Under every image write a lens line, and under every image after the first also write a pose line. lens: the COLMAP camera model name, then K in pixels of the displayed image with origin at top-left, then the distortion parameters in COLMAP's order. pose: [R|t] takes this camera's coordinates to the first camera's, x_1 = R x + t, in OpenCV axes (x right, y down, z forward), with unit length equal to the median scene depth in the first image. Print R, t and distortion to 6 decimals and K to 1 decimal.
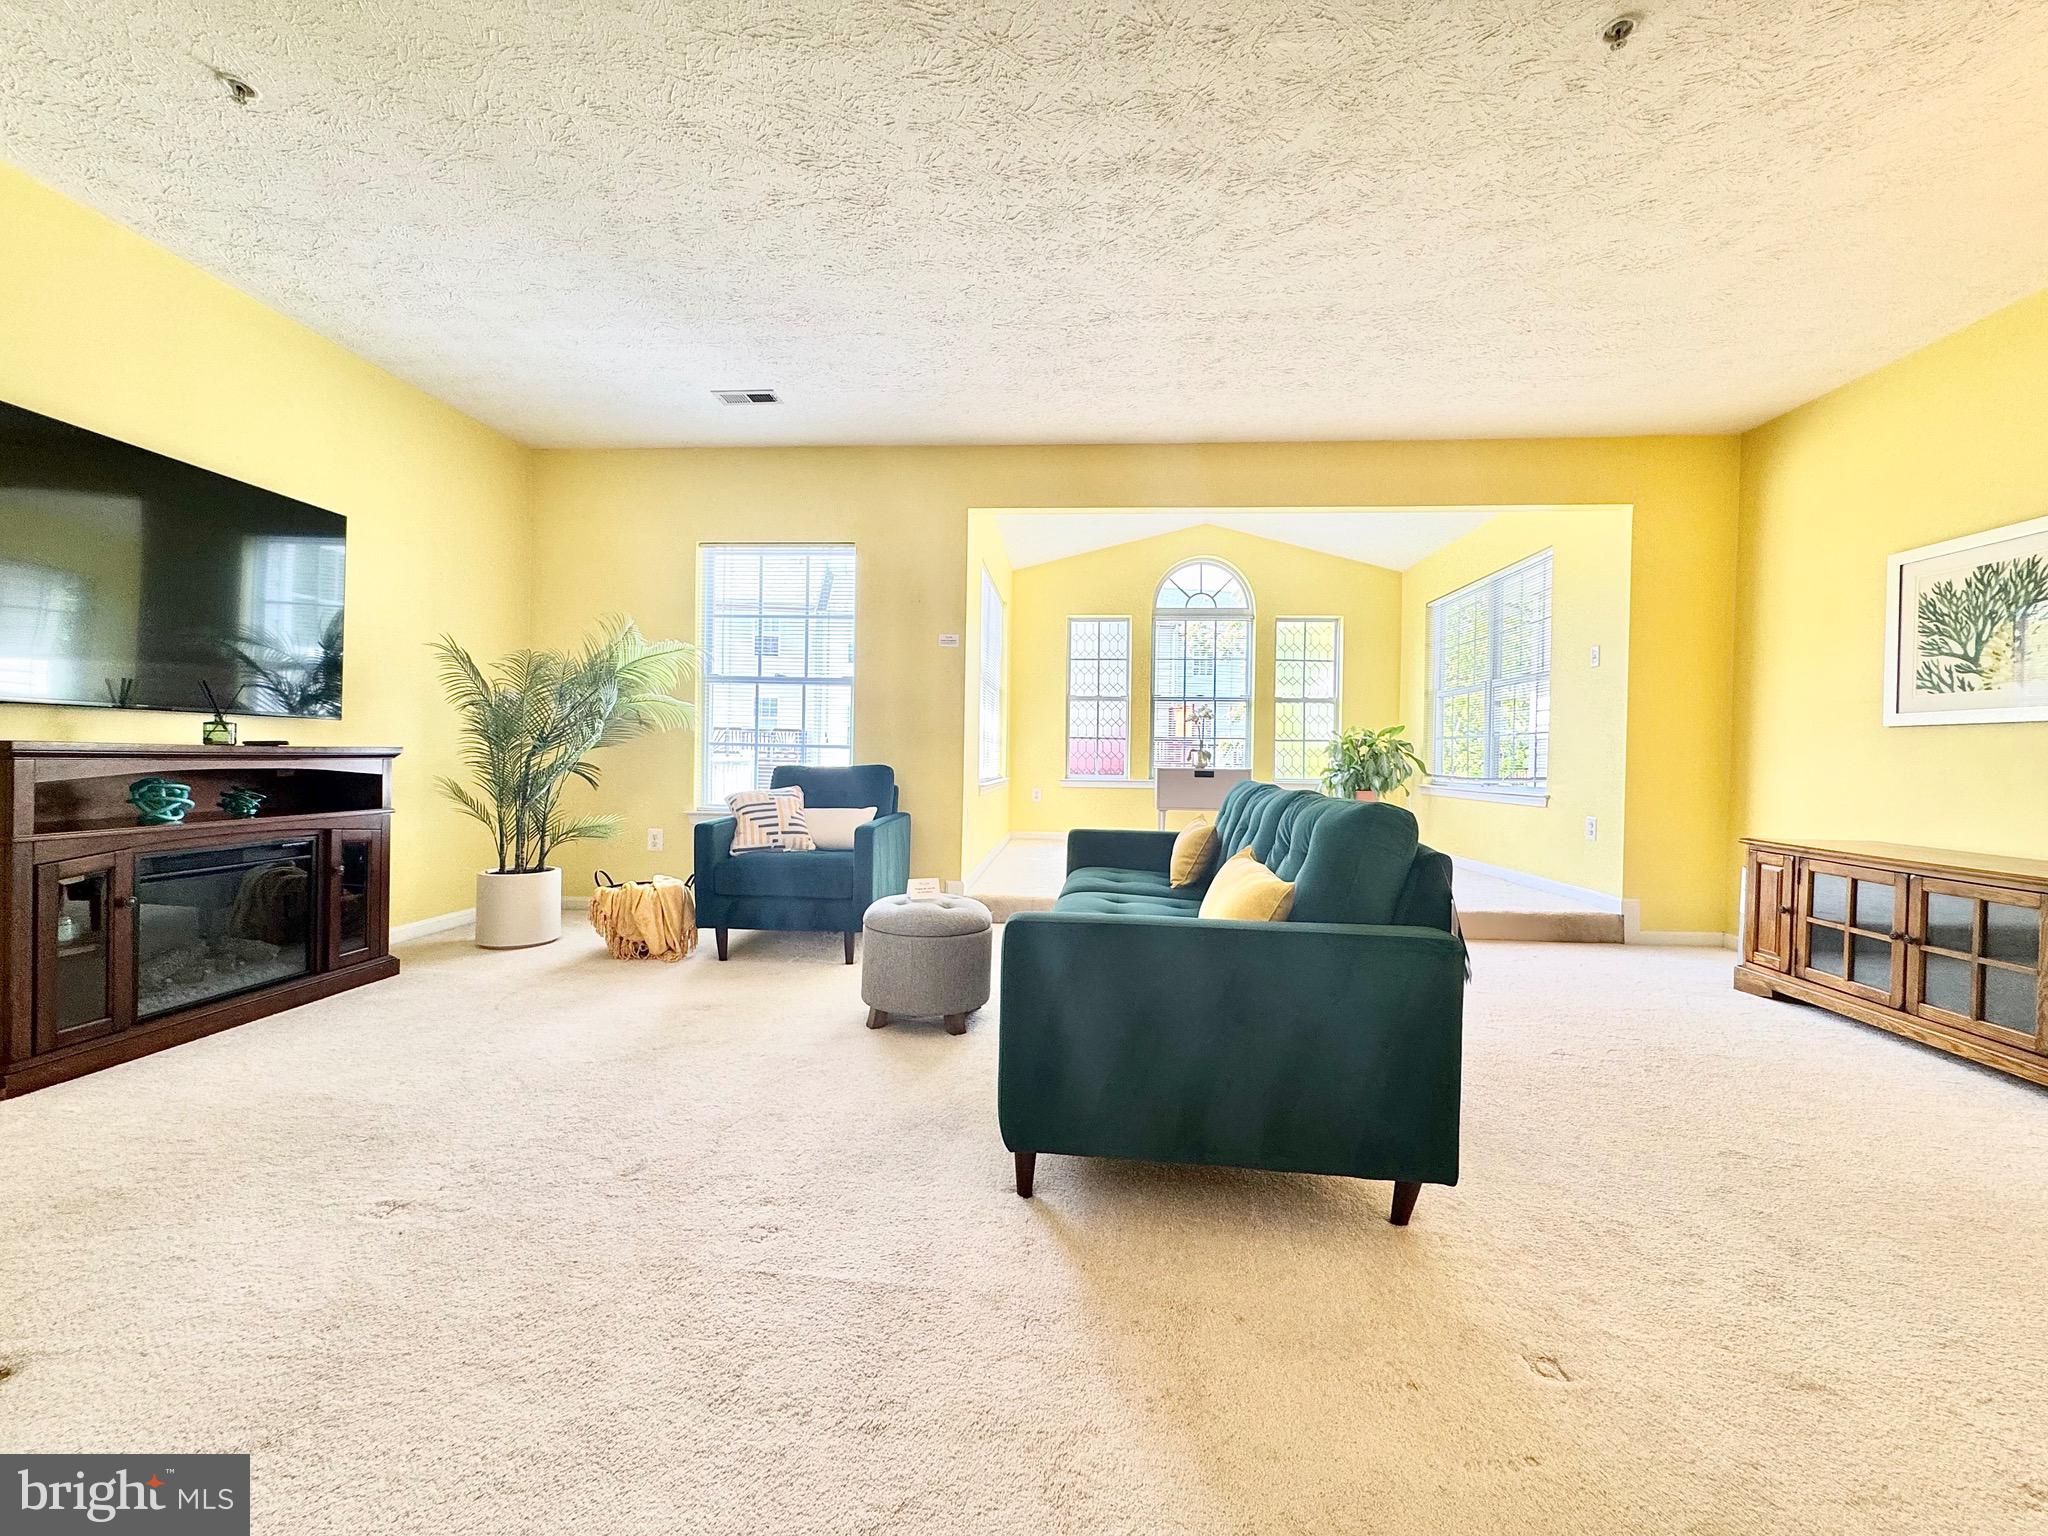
lens RADIAL K [[819.8, 0, 1024.2], [0, 819.8, 765.8], [0, 0, 1]] dist [-0.006056, 0.001182]
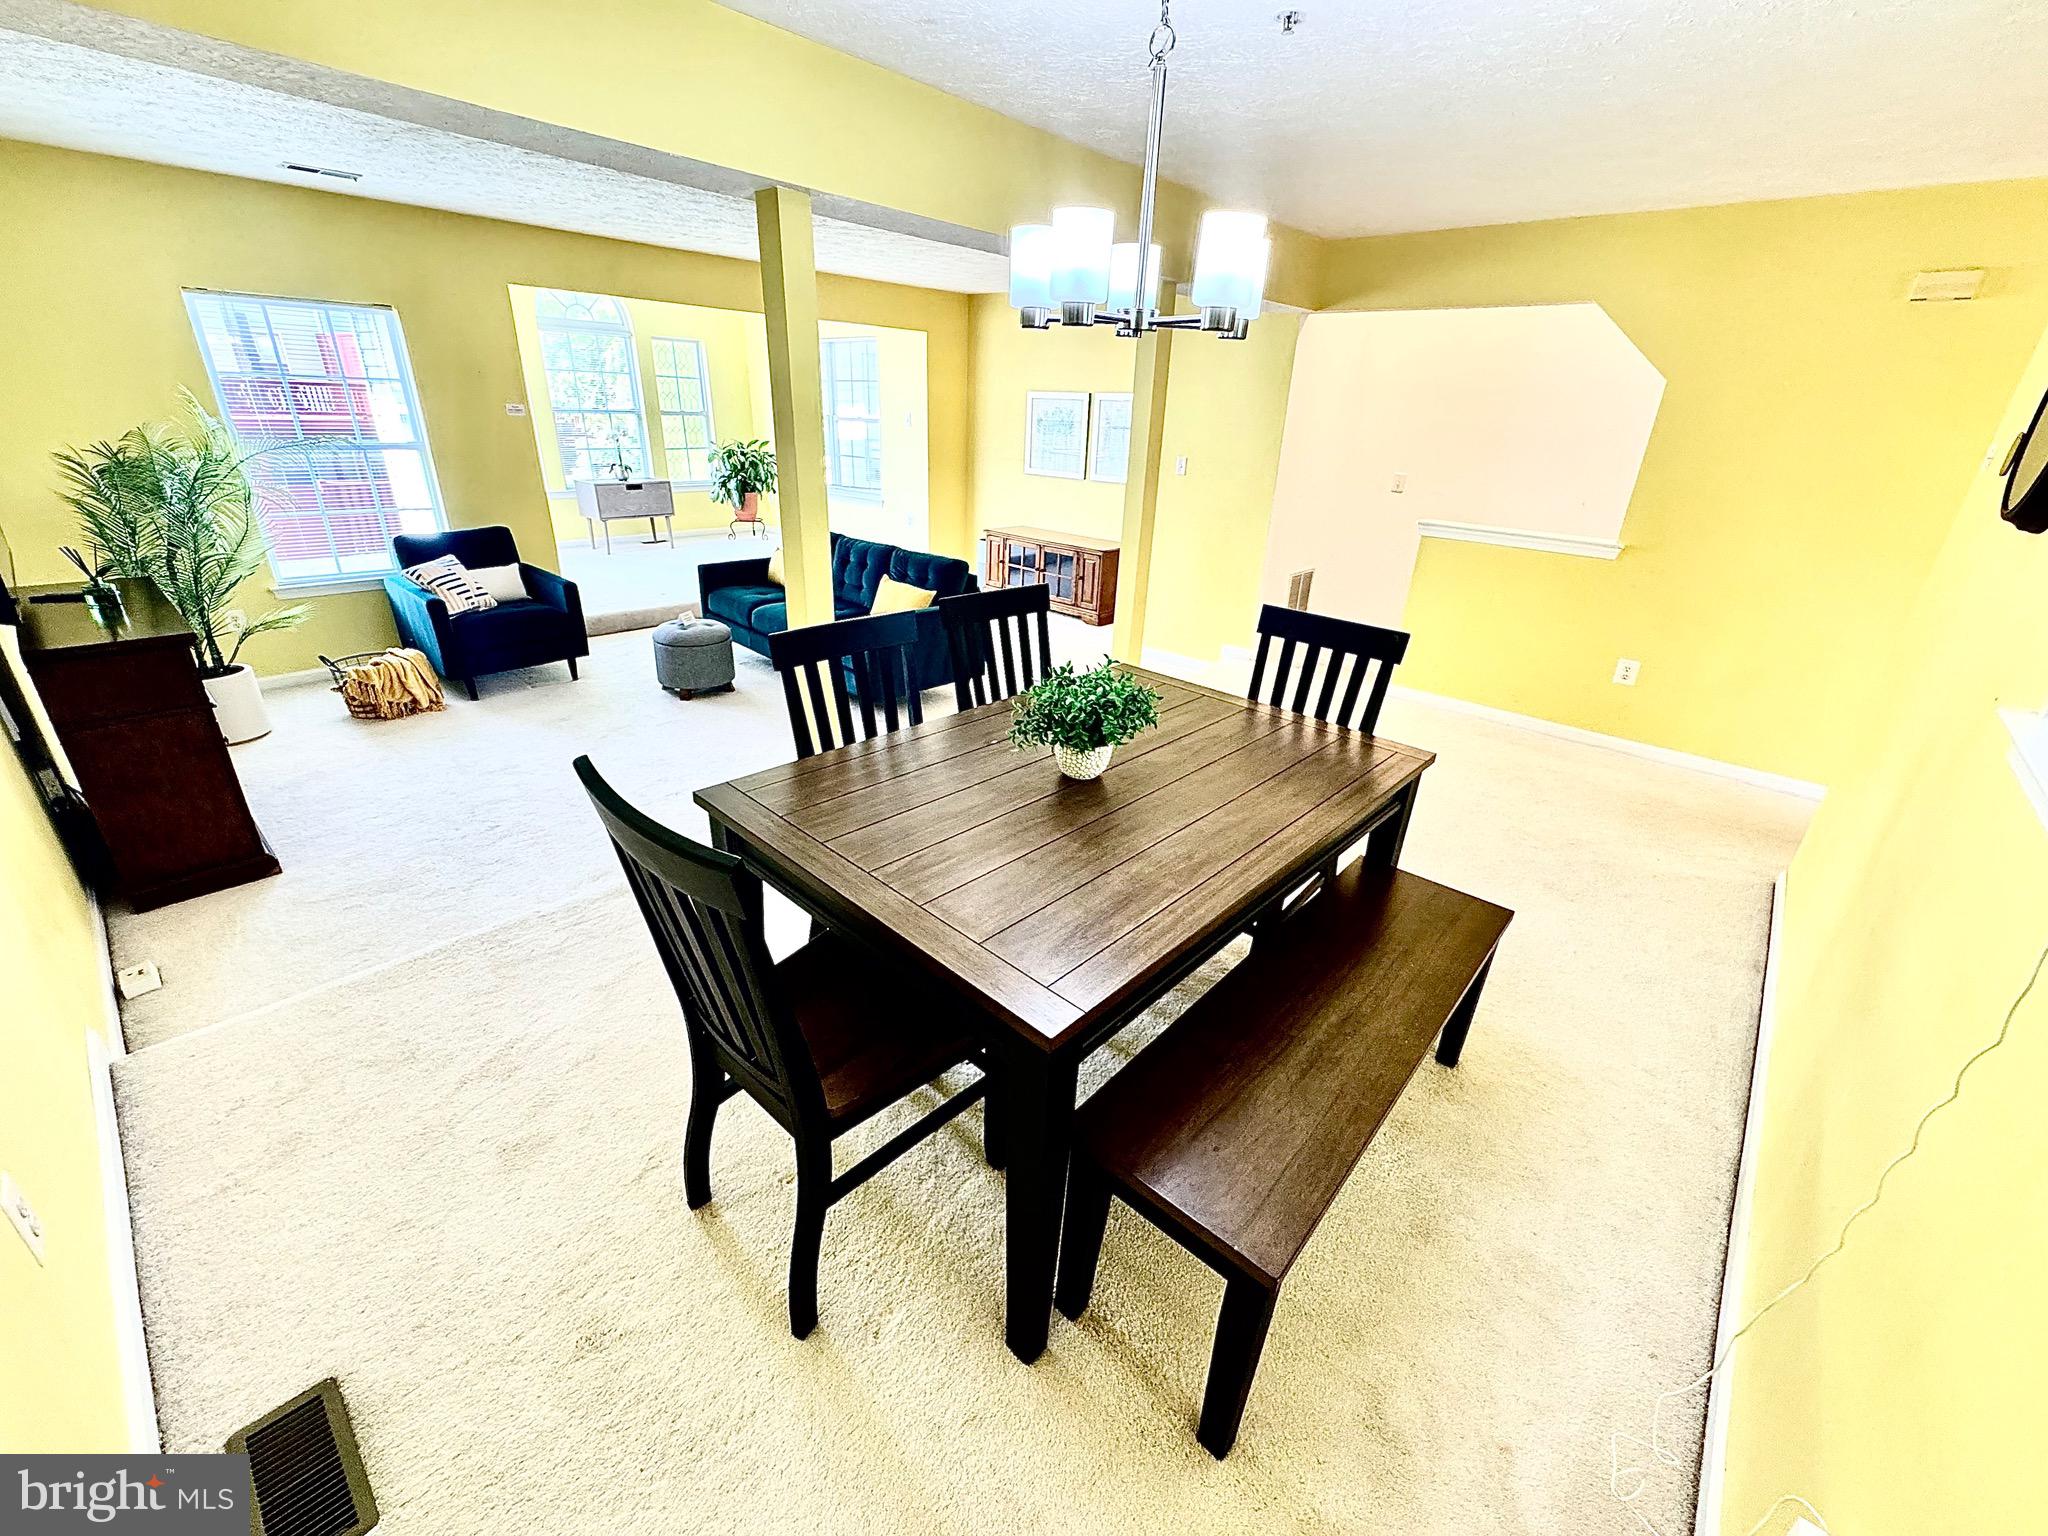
lens RADIAL K [[819.8, 0, 1026.8], [0, 819.8, 765.6], [0, 0, 1]] dist [-0.006056, 0.001182]
pose [[0.614686, -0.312052, 0.724421, -0.676652], [-0.017698, 0.912728, 0.408184, -0.185143], [-0.788574, -0.263726, 0.555518, -0.390858]]
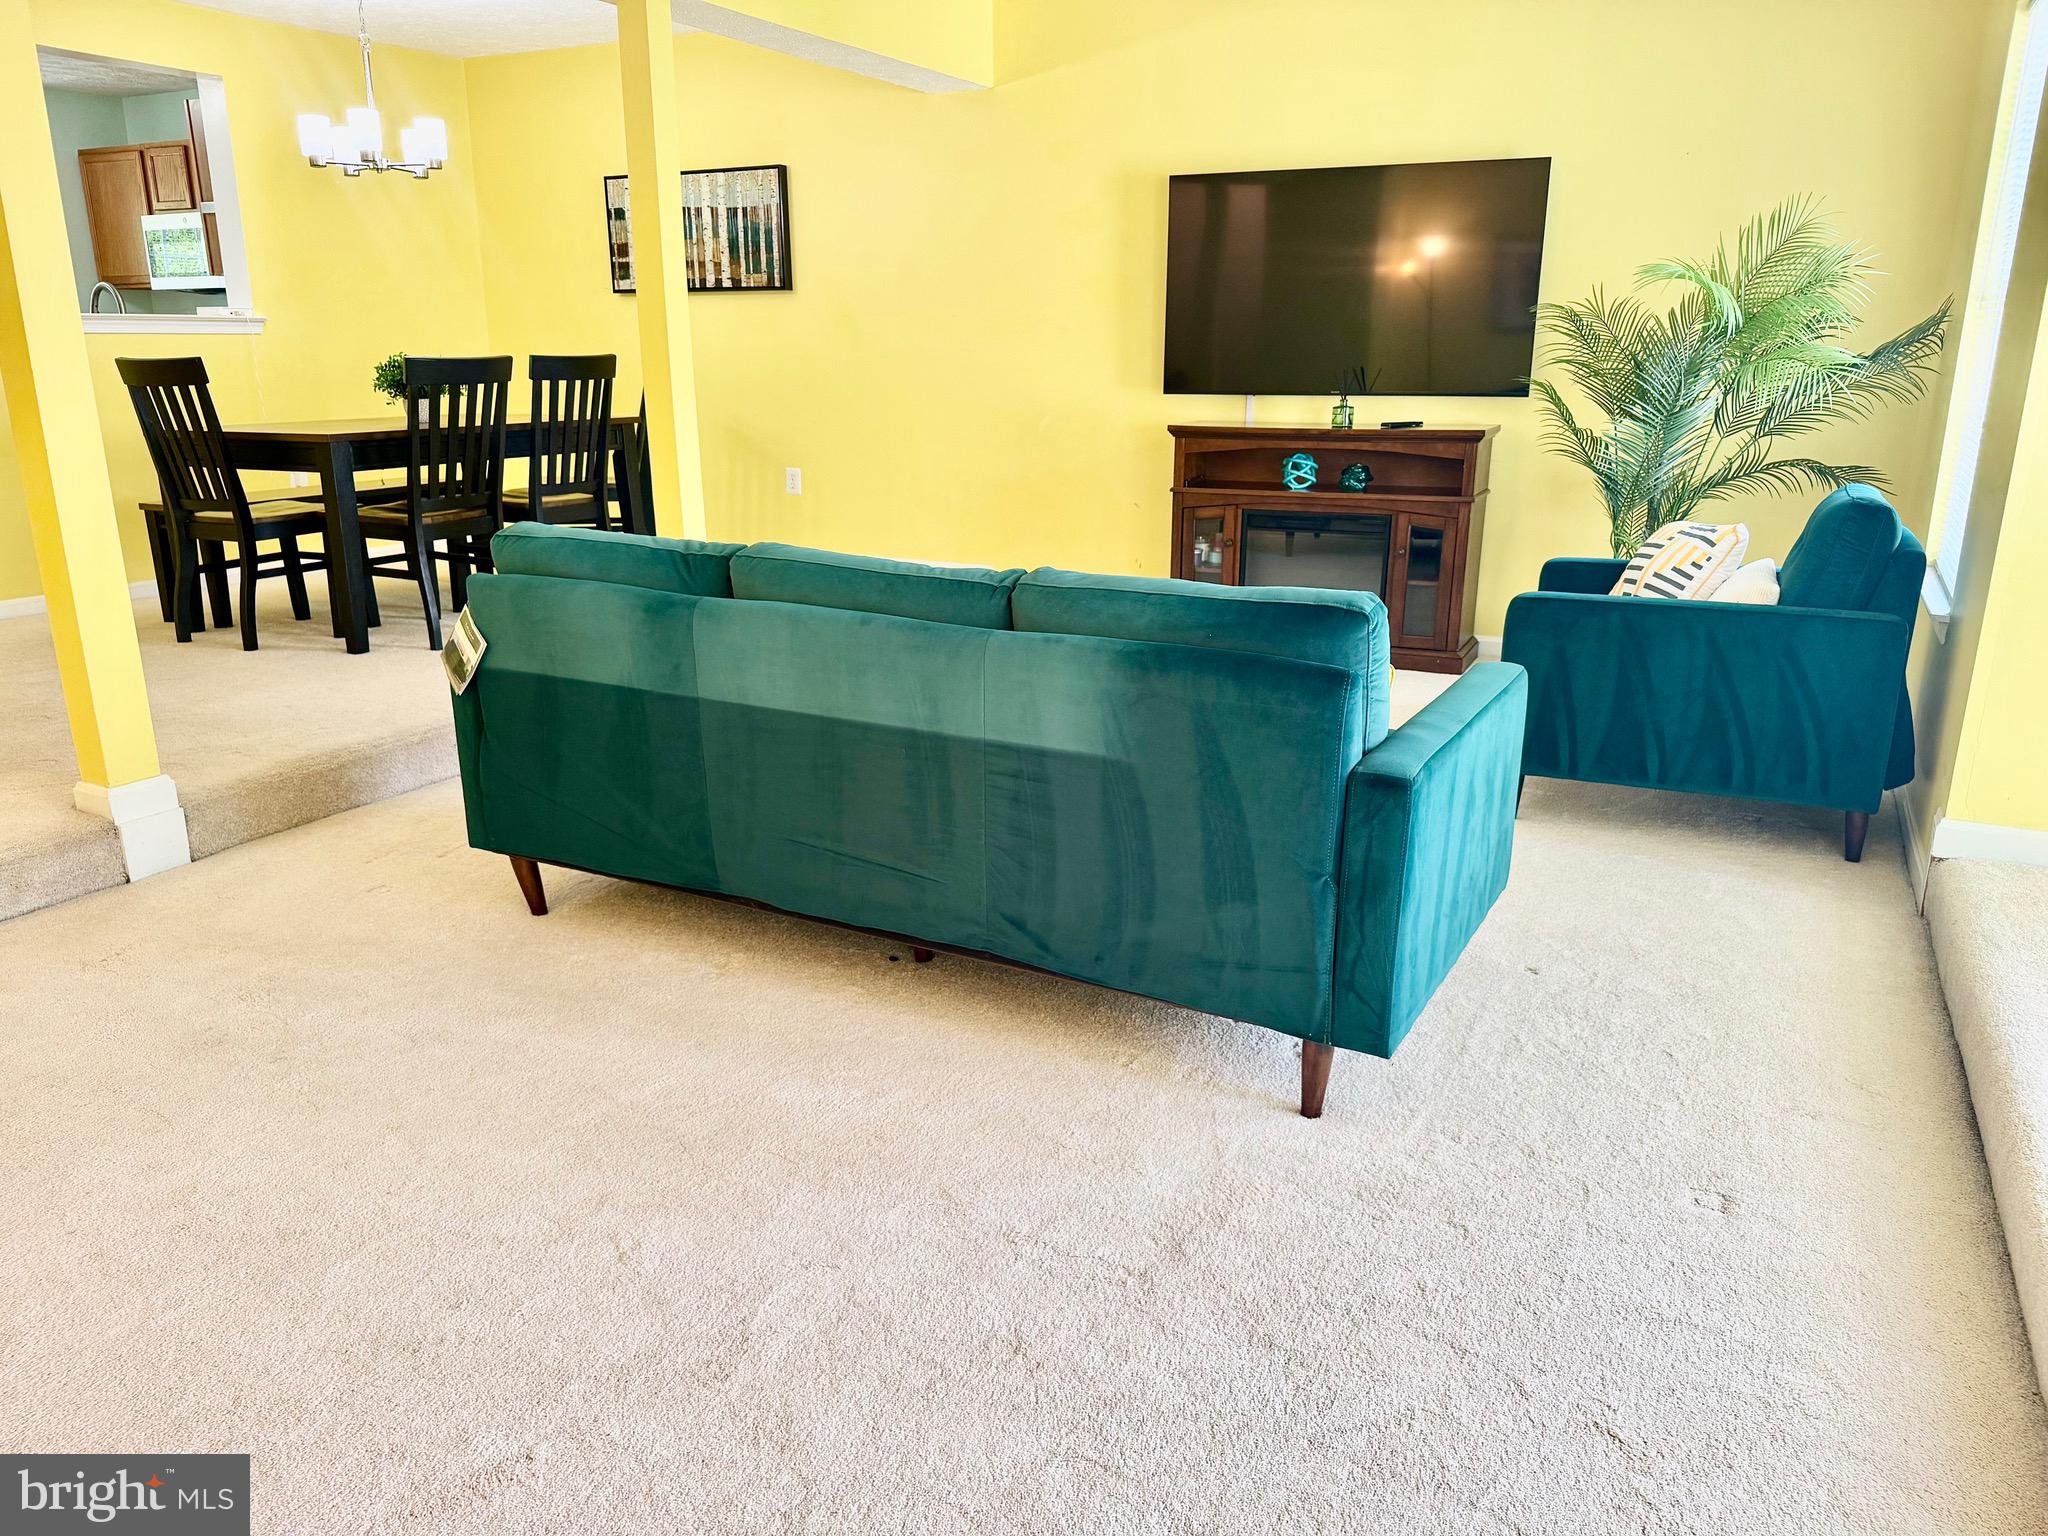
lens RADIAL K [[1441.9, 0, 1007.3], [0, 1441.9, 775.5], [0, 0, 1]] dist [0.039937, -0.062739]
pose [[-0.382072, 0.242174, -0.891837, 0.724258], [-0.017385, 0.962998, 0.268946, -0.057835], [0.923969, 0.118261, -0.363725, 0.859712]]
